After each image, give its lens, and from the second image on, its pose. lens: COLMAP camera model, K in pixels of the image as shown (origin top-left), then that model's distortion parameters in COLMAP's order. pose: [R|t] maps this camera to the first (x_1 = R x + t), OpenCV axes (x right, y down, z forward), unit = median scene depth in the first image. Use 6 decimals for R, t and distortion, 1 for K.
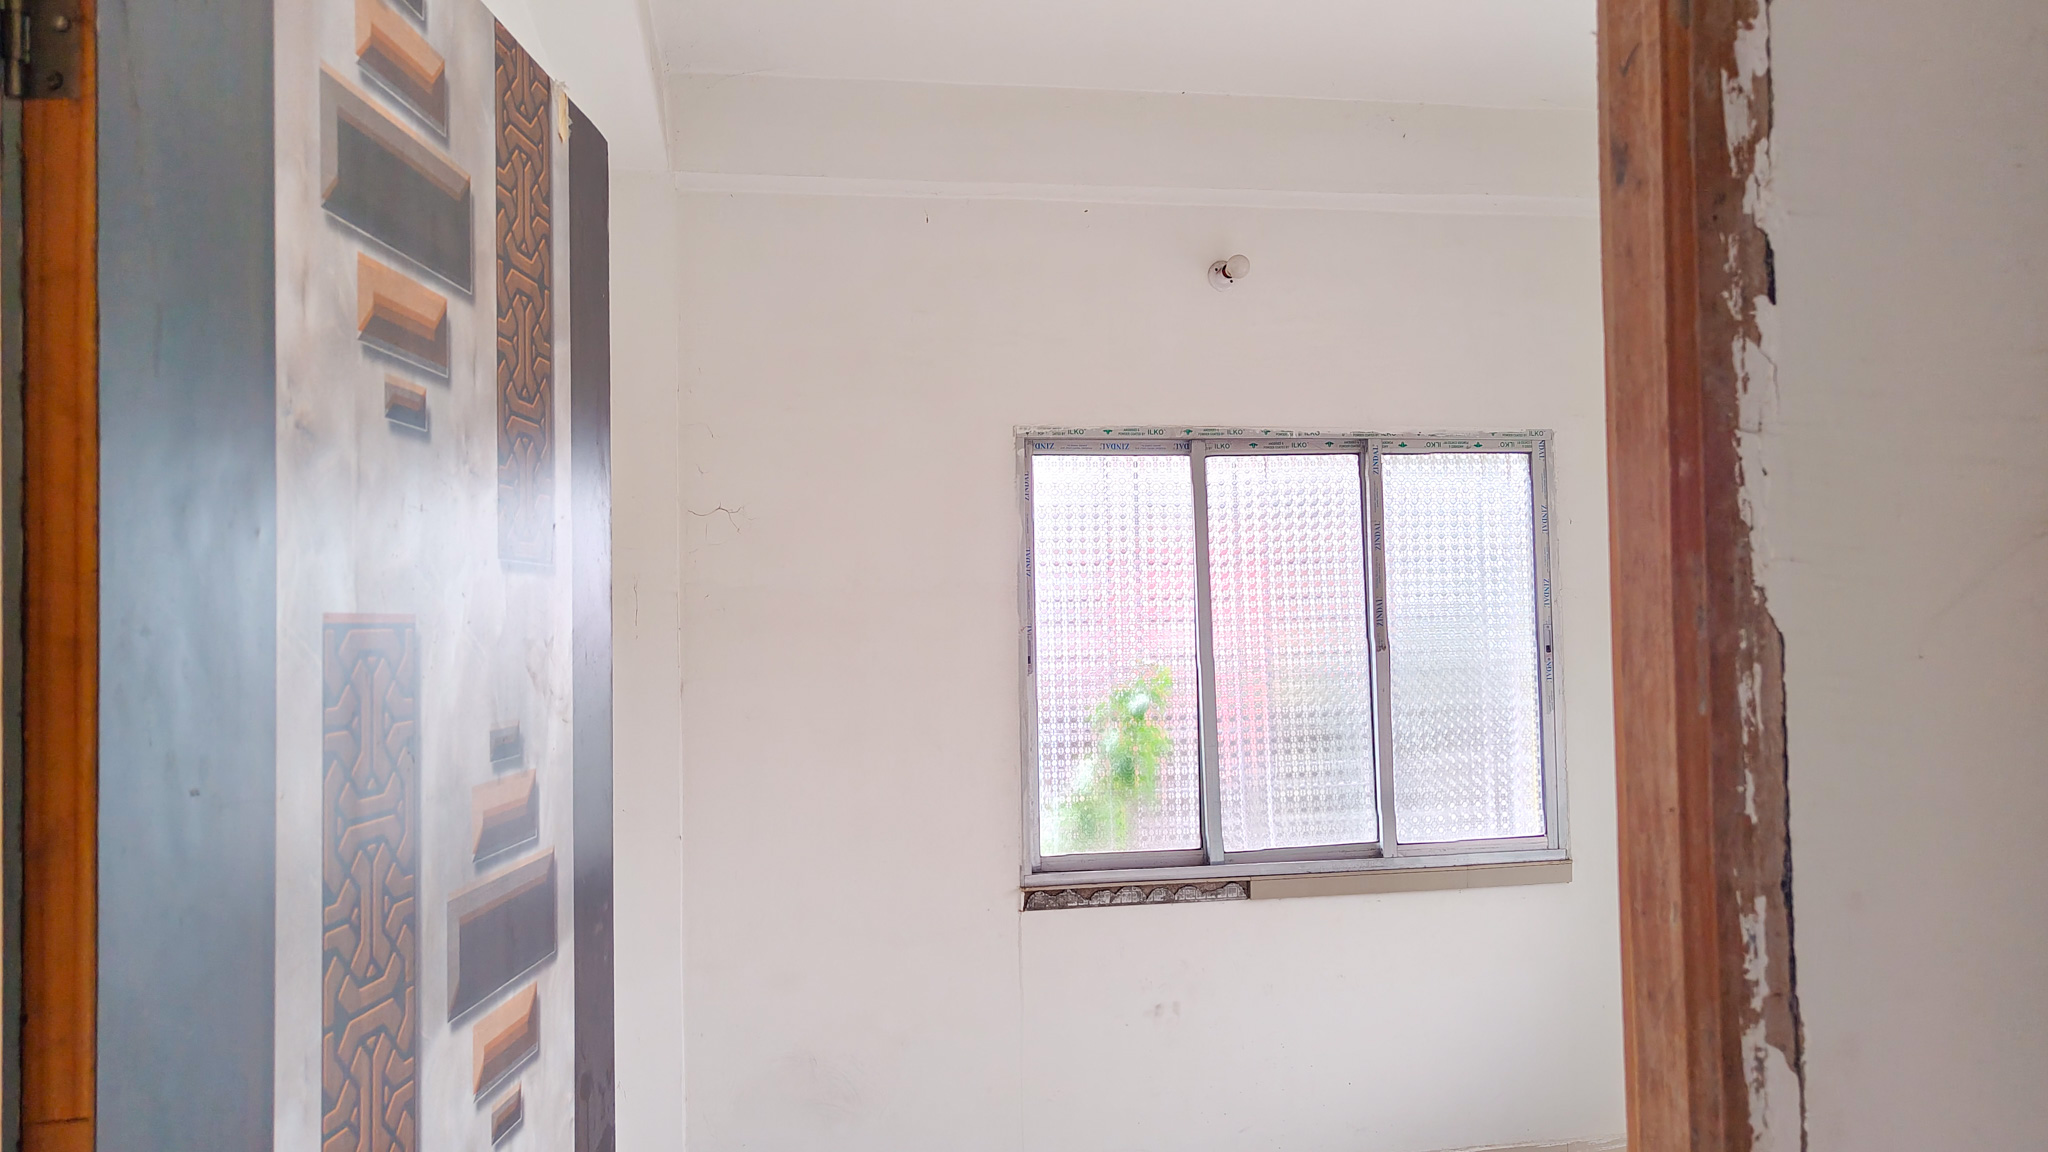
lens RADIAL K [[1463.6, 0, 1014.3], [0, 1463.6, 570.7], [0, 0, 1]] dist [0.030967, -0.029734]
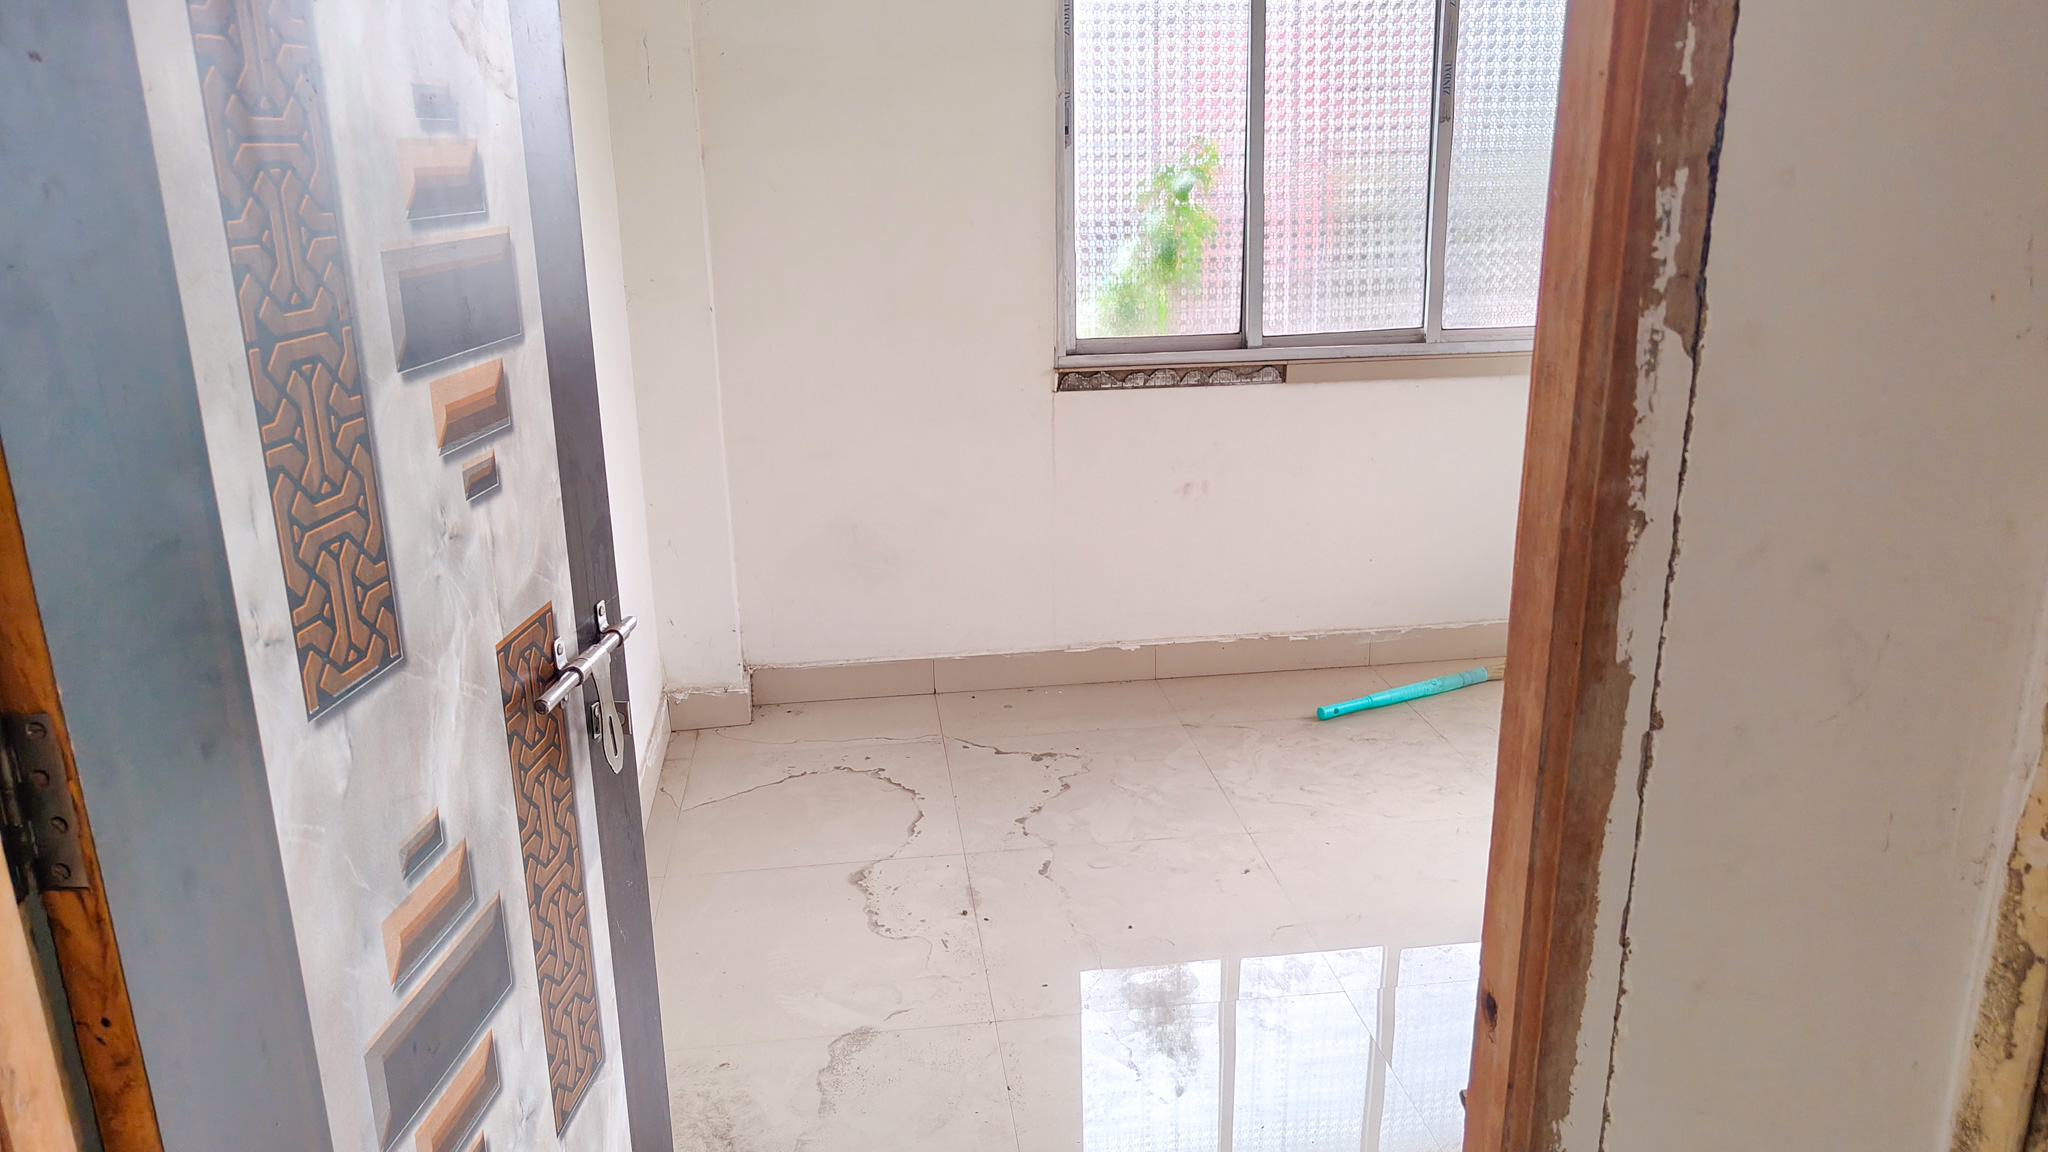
lens RADIAL K [[1463.6, 0, 1019.3], [0, 1463.6, 598.4], [0, 0, 1]] dist [0.030967, -0.029734]
pose [[0.998896, 0.016454, -0.043991, 0.026627], [-0.001029, 0.944070, 0.329743, 0.034342], [0.046956, -0.329334, 0.943045, 0.002455]]
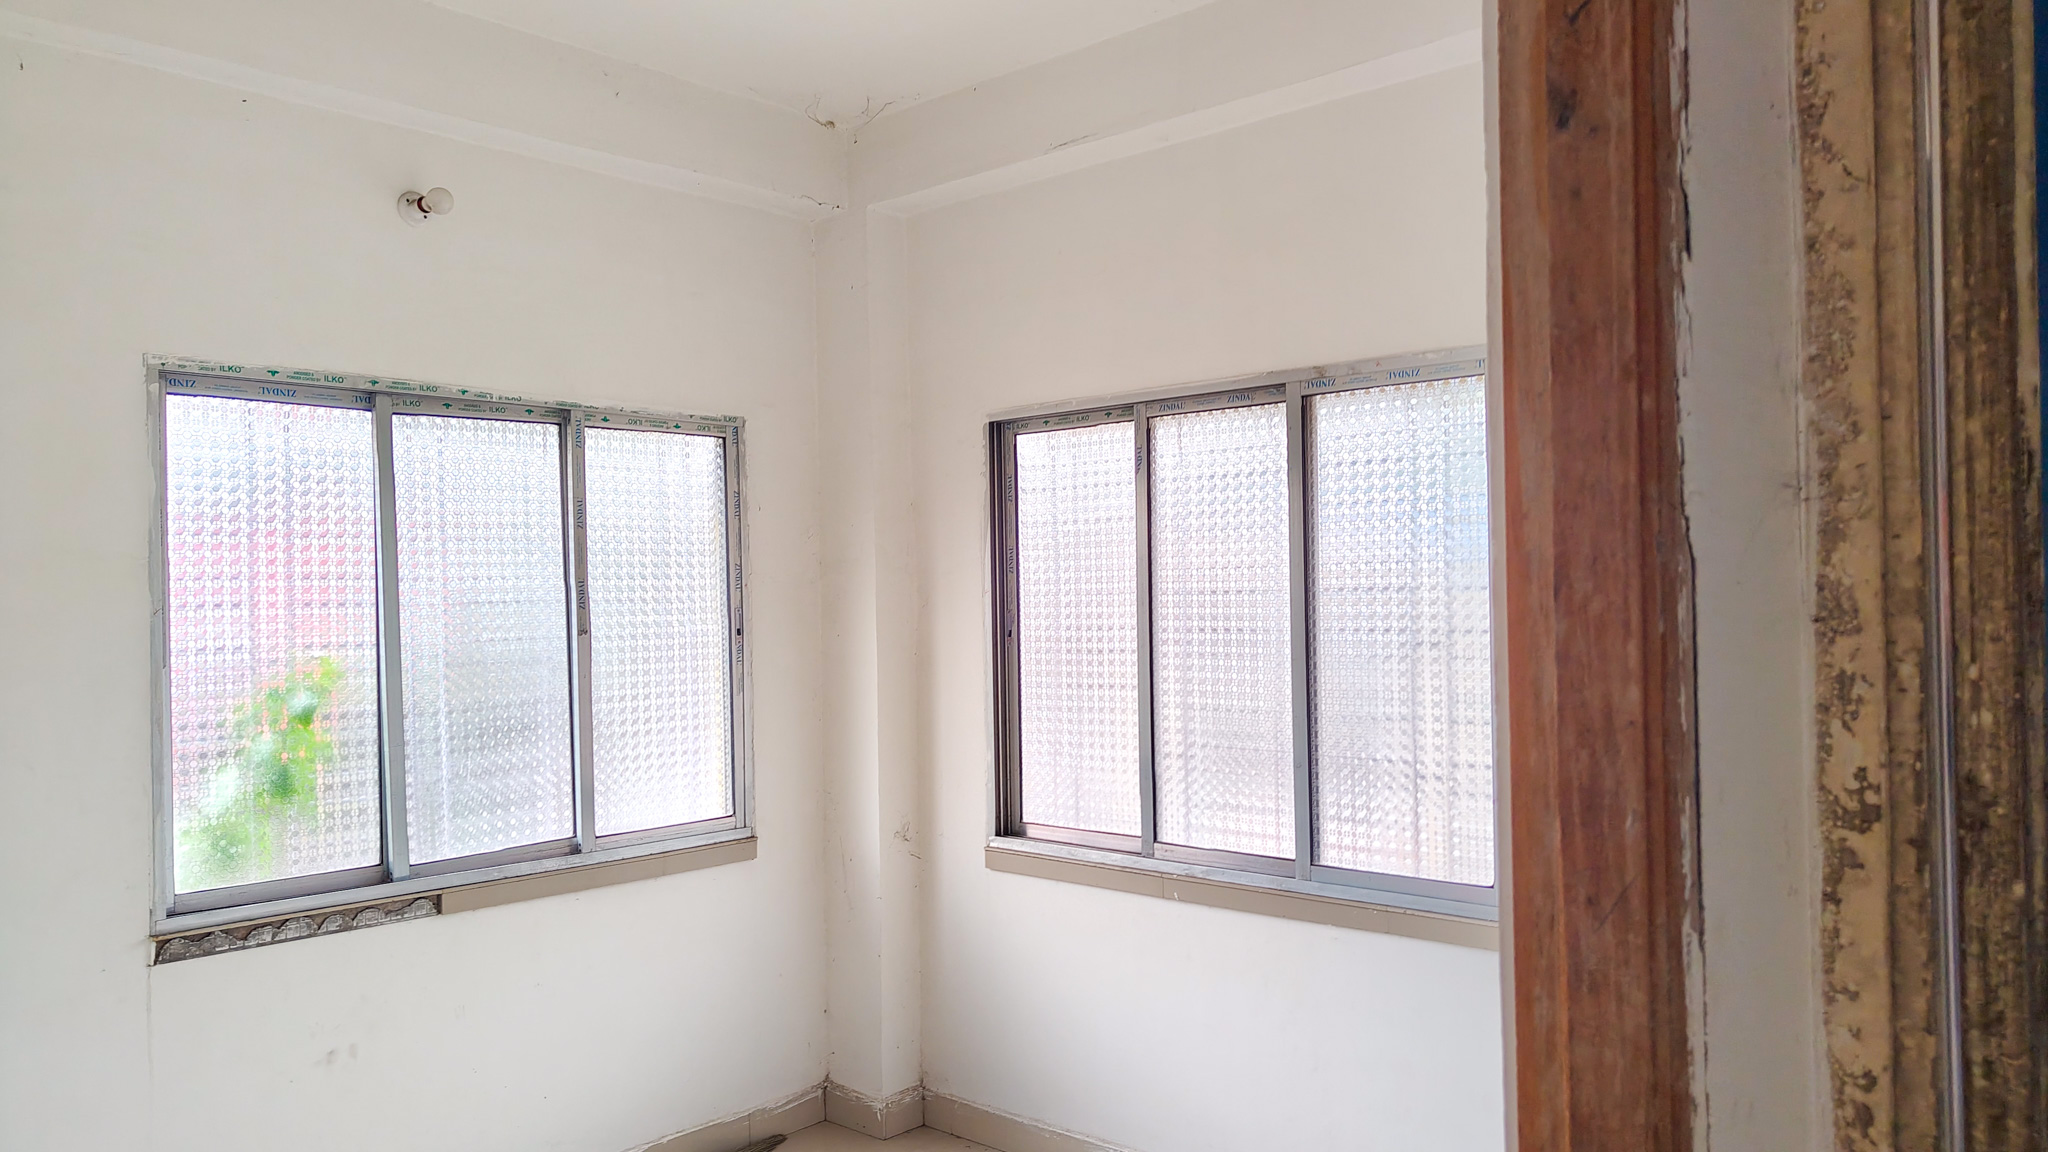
lens RADIAL K [[1463.6, 0, 1004.3], [0, 1463.6, 592.2], [0, 0, 1]] dist [0.030967, -0.029734]
pose [[0.795204, 0.009139, 0.606274, -0.113907], [-0.018745, 0.999779, 0.009515, 0.013458], [-0.606053, -0.018931, 0.795199, 0.087707]]
